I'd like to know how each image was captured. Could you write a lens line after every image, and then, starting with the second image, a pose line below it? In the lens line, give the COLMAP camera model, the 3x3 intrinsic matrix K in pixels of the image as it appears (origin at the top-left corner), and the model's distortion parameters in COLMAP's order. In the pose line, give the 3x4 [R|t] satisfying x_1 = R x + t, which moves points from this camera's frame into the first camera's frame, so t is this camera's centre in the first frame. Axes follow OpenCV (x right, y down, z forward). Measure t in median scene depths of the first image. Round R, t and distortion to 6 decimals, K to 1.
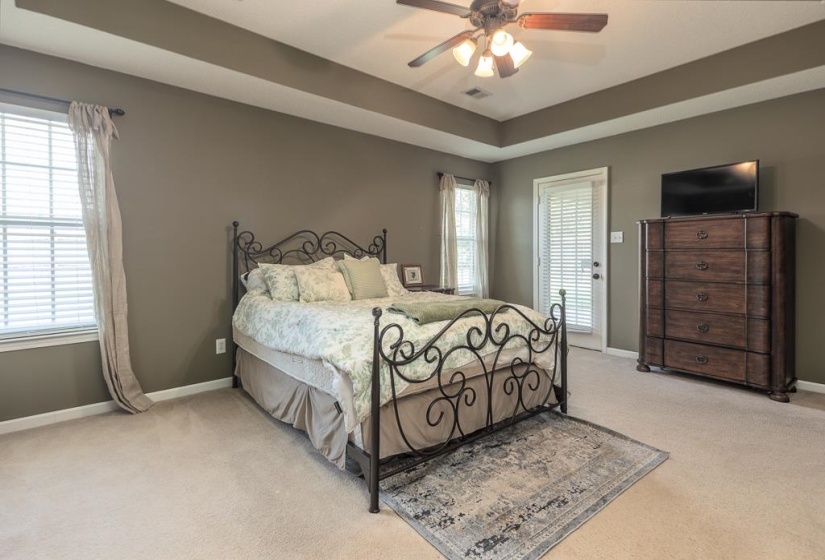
lens RADIAL K [[385.0, 0, 409.9], [0, 385.0, 255.4], [0, 0, 1]] dist [0.054835, -0.013159]
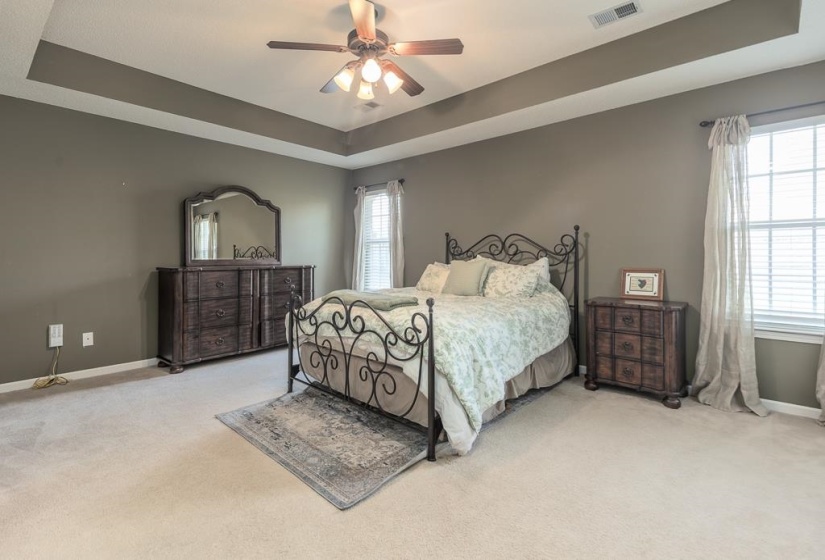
lens RADIAL K [[380.4, 0, 414.0], [0, 380.4, 260.5], [0, 0, 1]] dist [0.025463, -0.011839]
pose [[0.165833, 0.010658, -0.986096, 1.411354], [-0.001818, 0.999943, 0.010502, 0.001558], [0.986152, 0.000051, 0.165843, 1.005477]]
